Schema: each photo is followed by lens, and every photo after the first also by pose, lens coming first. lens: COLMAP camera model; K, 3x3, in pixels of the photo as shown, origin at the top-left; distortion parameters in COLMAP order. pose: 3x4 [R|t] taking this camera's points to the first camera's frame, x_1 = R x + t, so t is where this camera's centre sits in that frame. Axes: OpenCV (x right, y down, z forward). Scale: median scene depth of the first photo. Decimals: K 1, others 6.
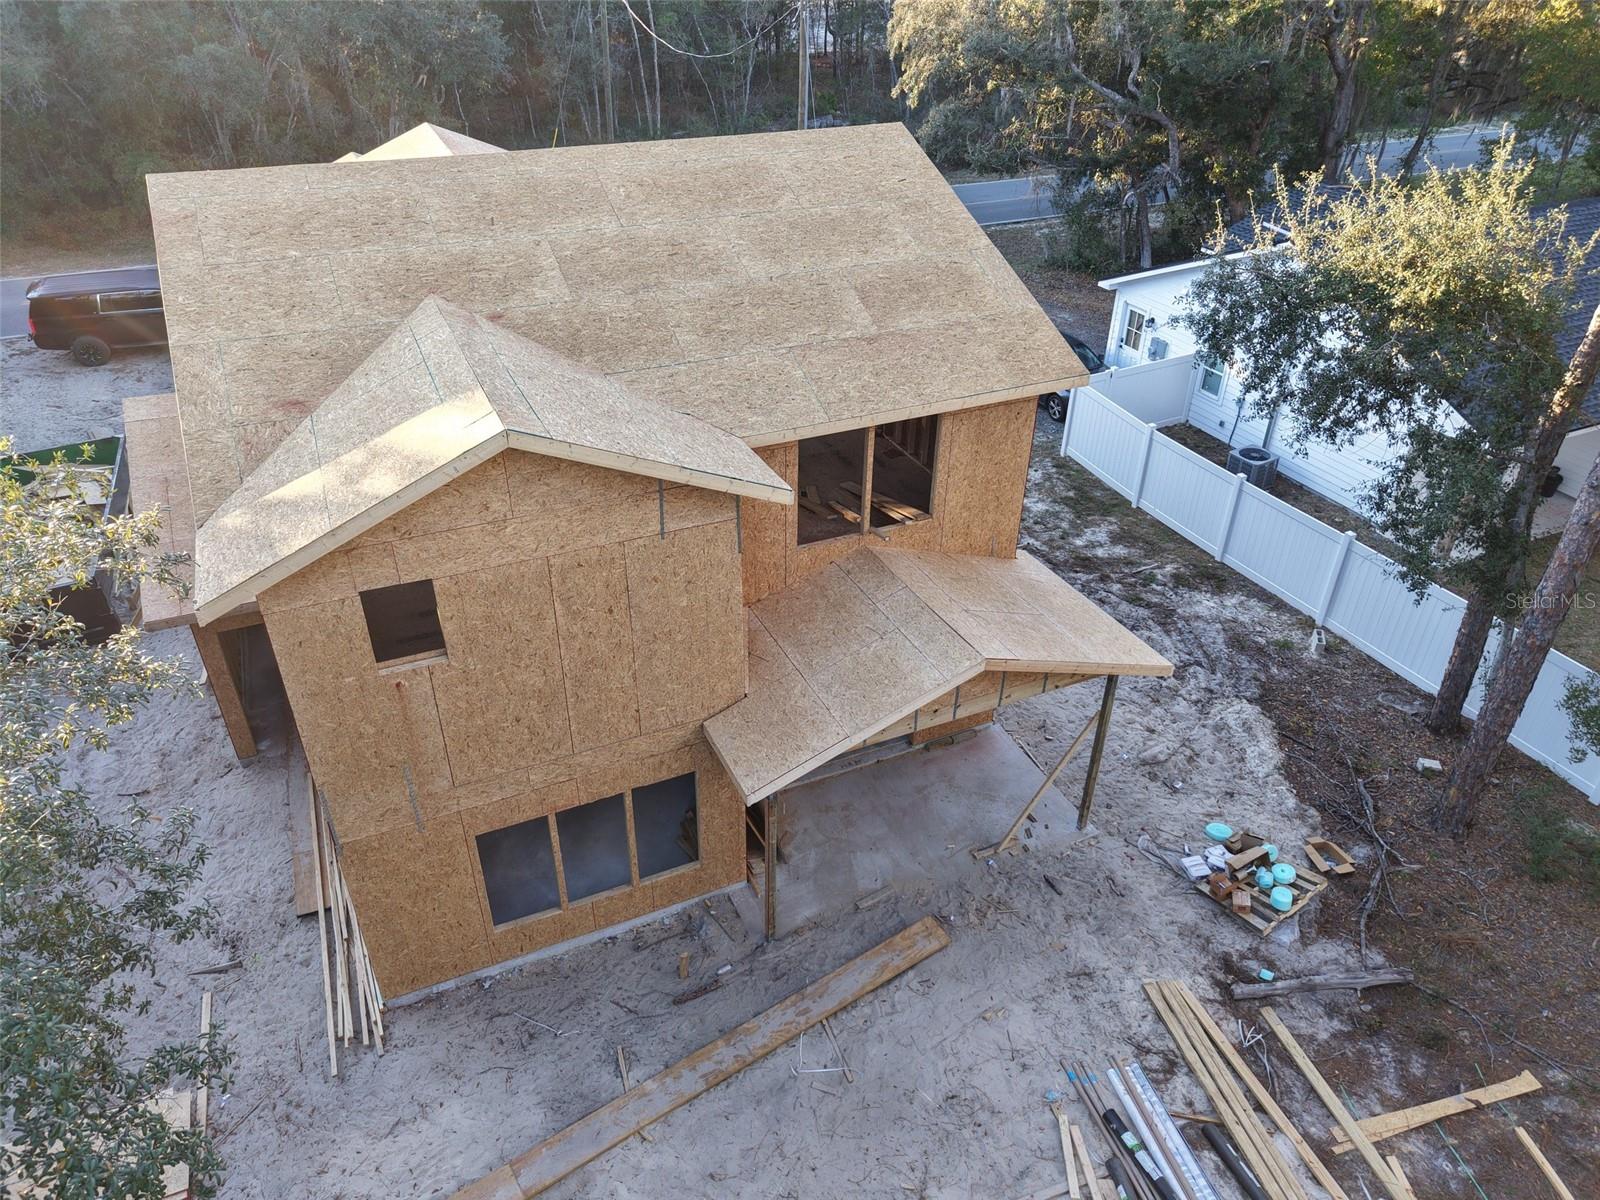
lens RADIAL K [[1071.5, 0, 798.5], [0, 1071.5, 597.2], [0, 0, 1]] dist [0.000292, -0.002985]
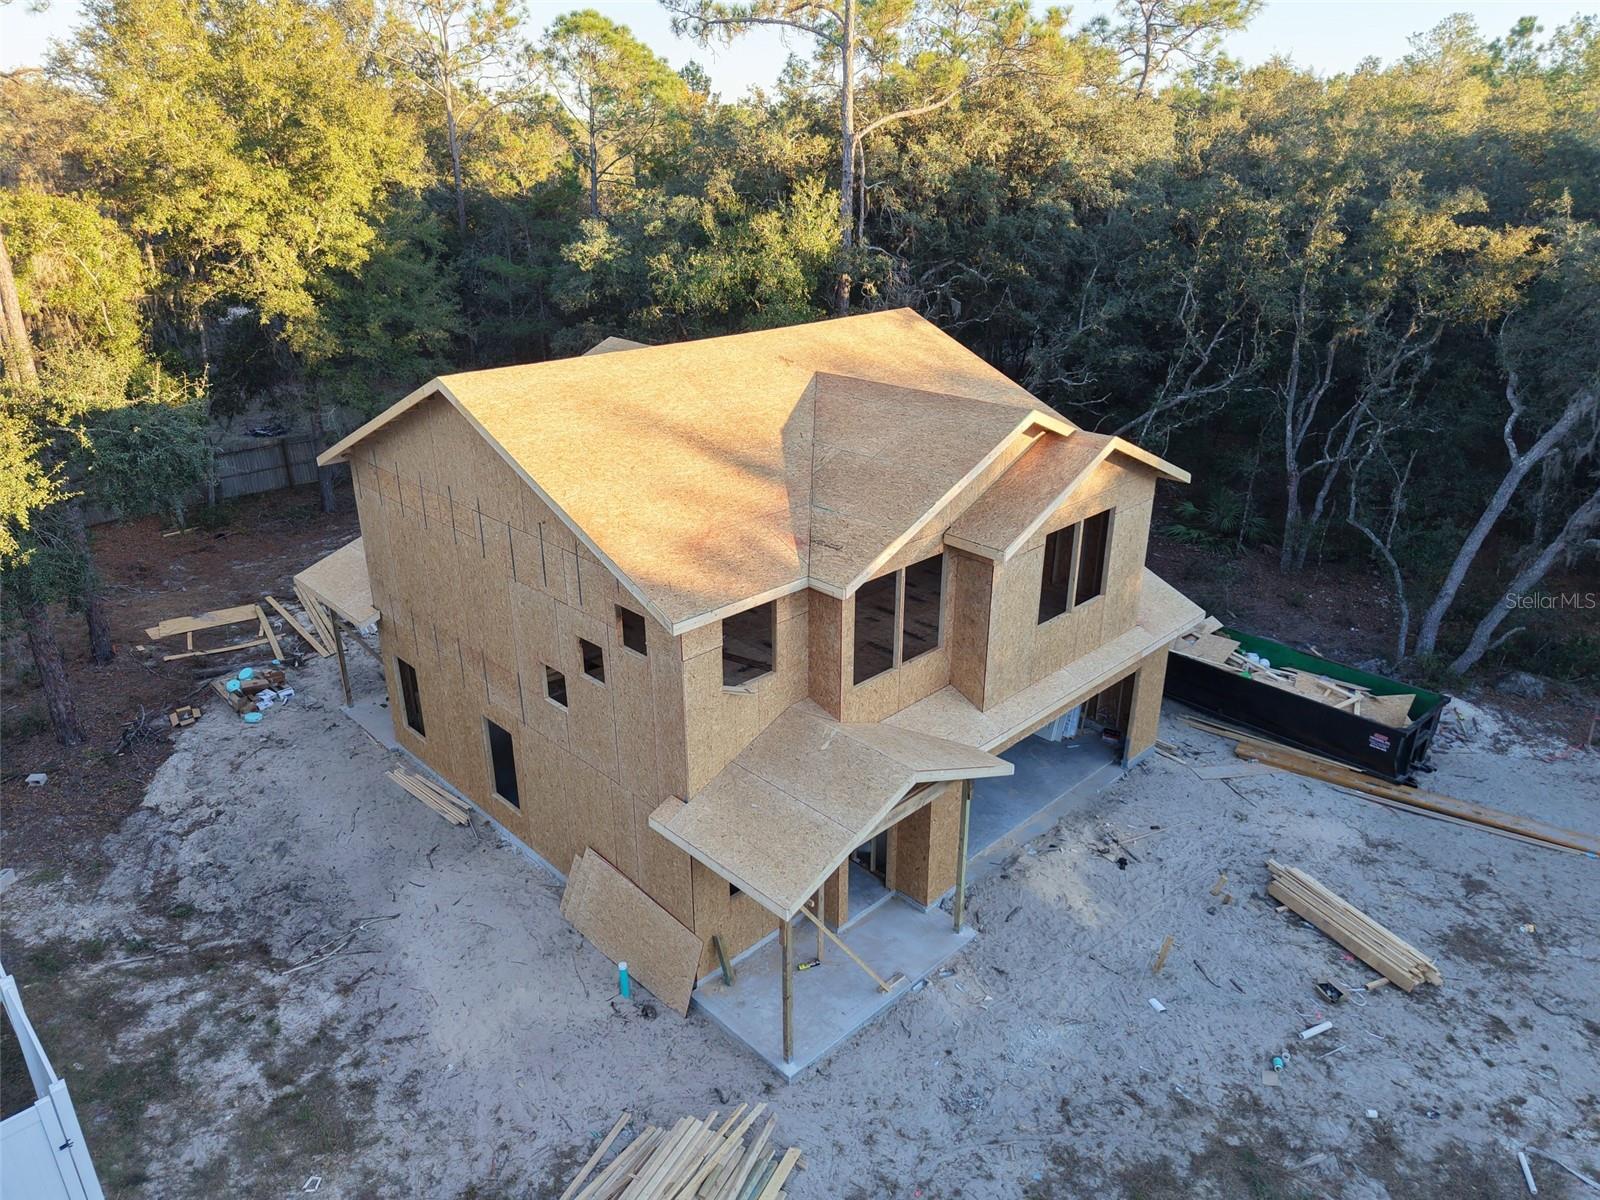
lens RADIAL K [[1089.3, 0, 802.2], [0, 1089.3, 567.1], [0, 0, 1]] dist [0.000097, -0.004559]
pose [[-0.942381, 0.112298, -0.315131, 0.092486], [-0.190646, 0.593785, 0.781712, -0.915224], [0.274905, 0.796749, -0.538162, 1.373221]]
